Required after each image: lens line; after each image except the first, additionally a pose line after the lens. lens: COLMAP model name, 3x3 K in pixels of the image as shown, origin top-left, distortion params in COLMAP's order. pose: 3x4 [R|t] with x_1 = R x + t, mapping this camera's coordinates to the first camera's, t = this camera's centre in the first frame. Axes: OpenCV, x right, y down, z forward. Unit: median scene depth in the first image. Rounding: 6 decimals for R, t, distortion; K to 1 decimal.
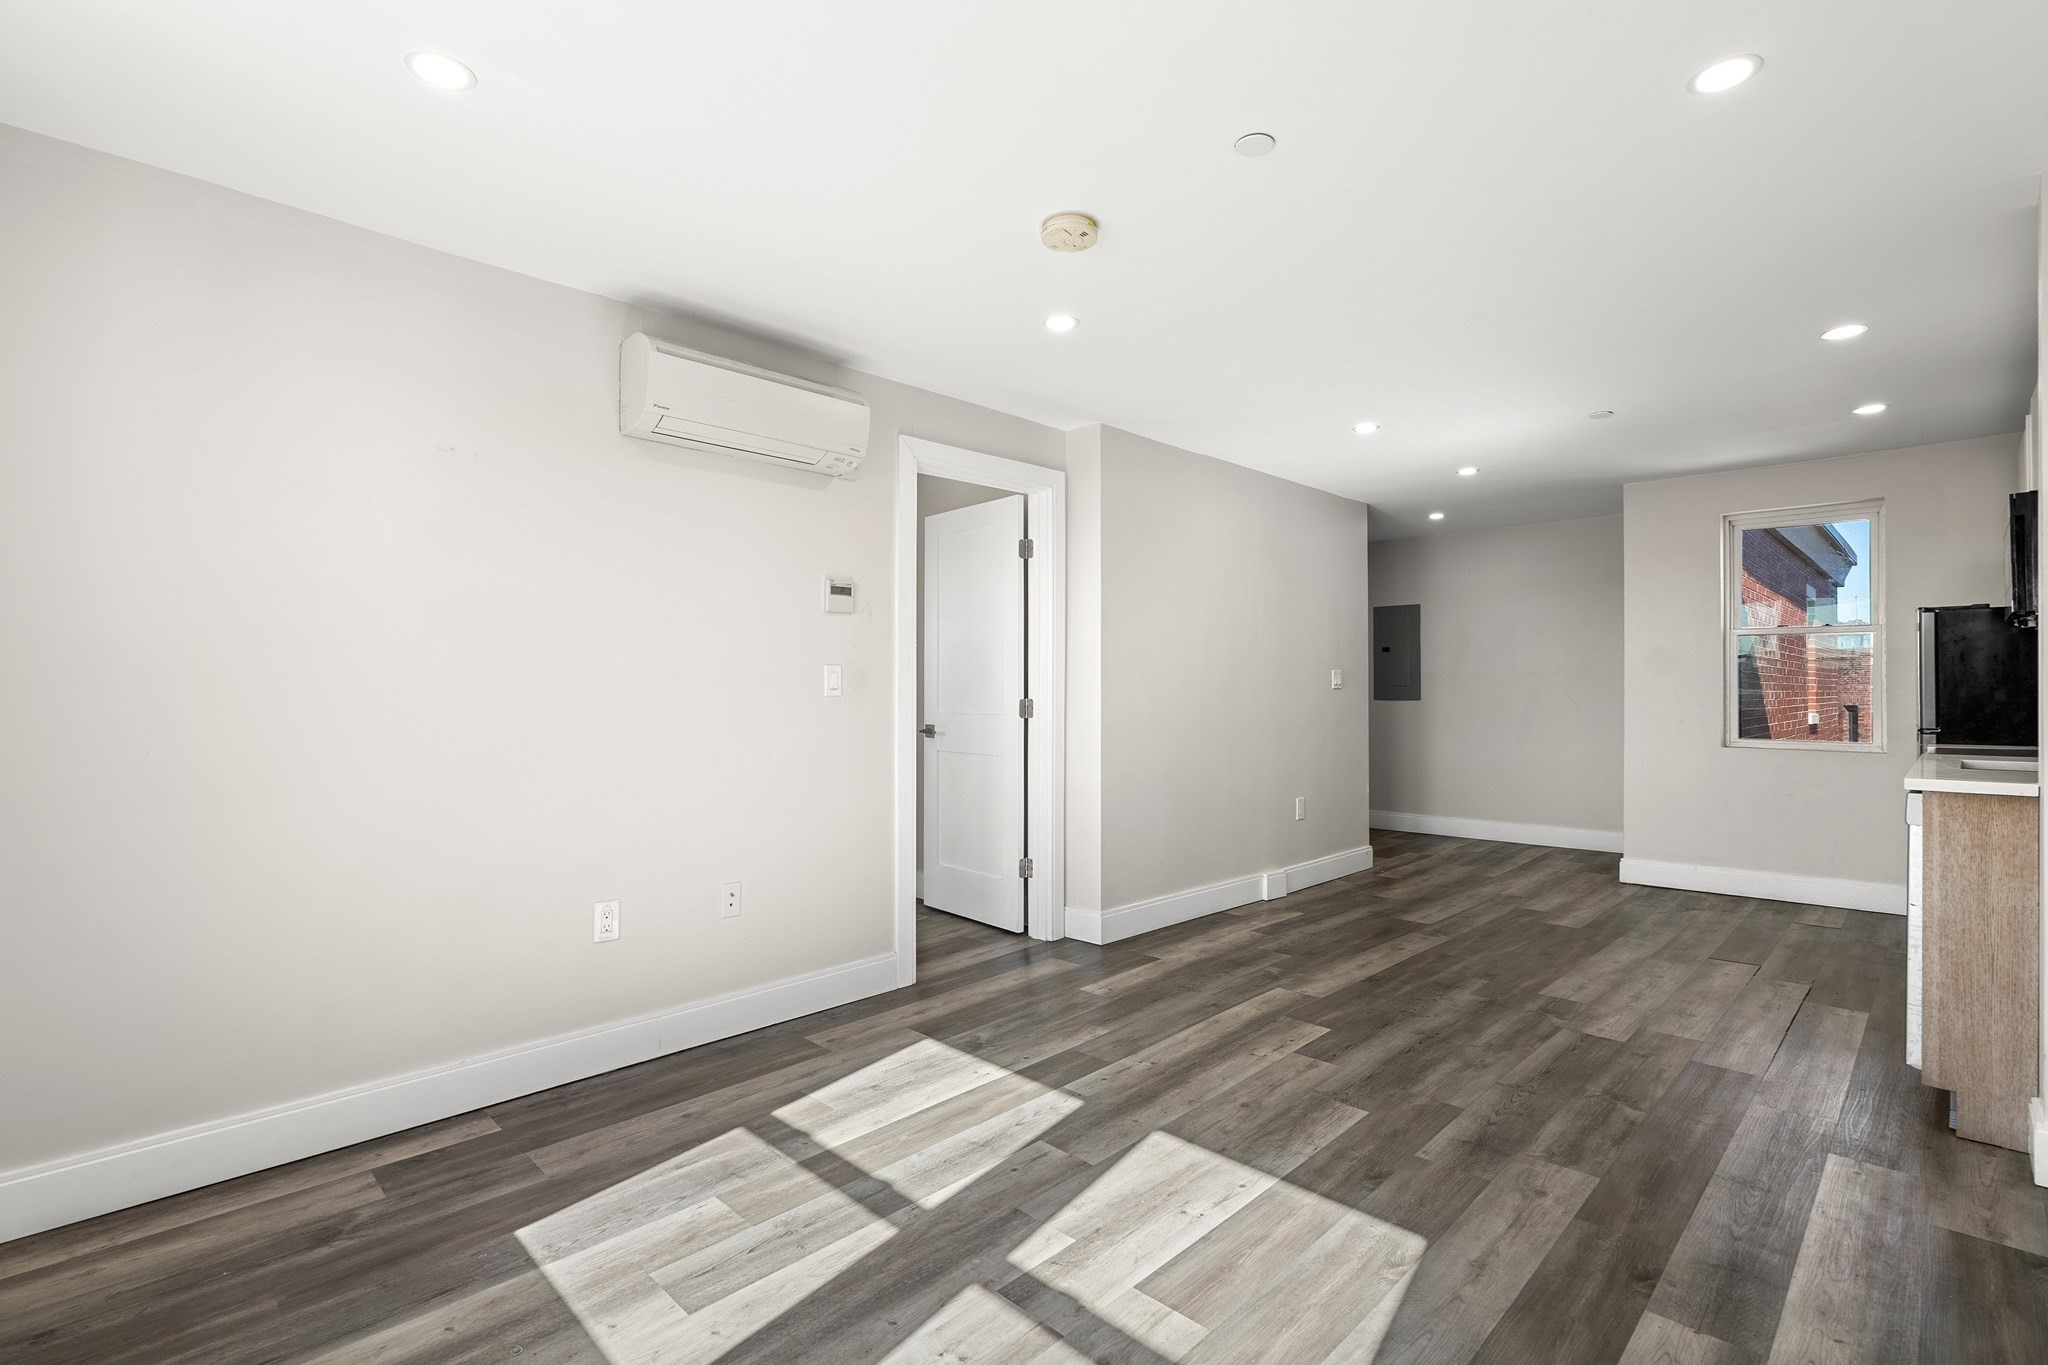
lens RADIAL K [[938.7, 0, 1024.0], [0, 938.7, 682.5], [0, 0, 1]] dist [-0.004431, -0.000212]
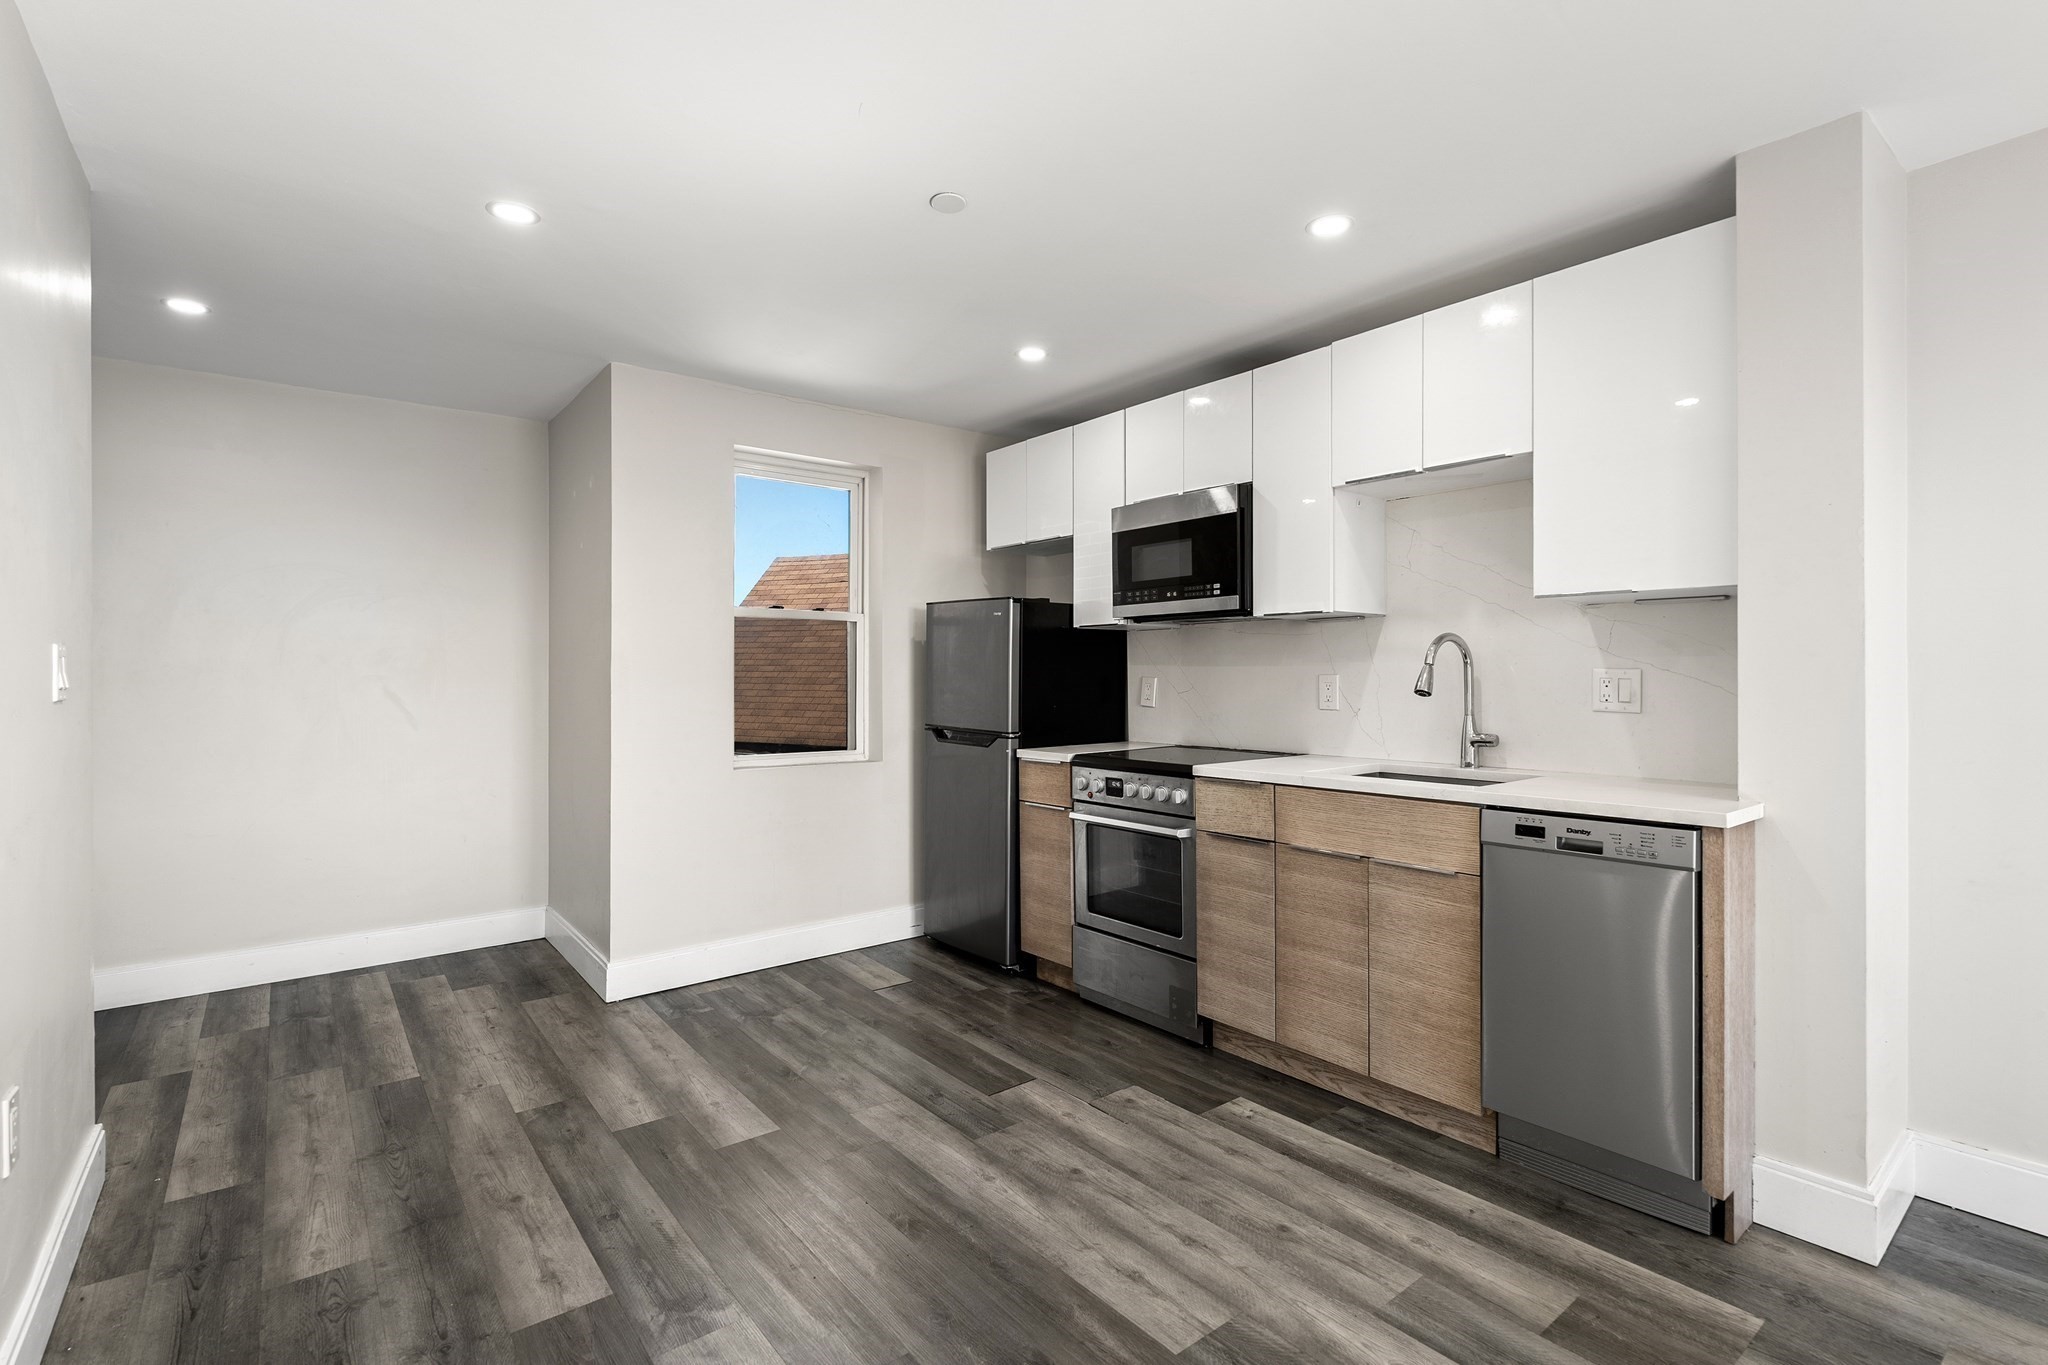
lens RADIAL K [[948.9, 0, 1026.7], [0, 948.9, 681.2], [0, 0, 1]] dist [-0.002549, -0.000267]
pose [[0.115096, -0.003250, 0.993349, 0.073564], [-0.004431, 0.999983, 0.003785, -0.005068], [-0.993345, -0.004837, 0.115079, 1.045448]]
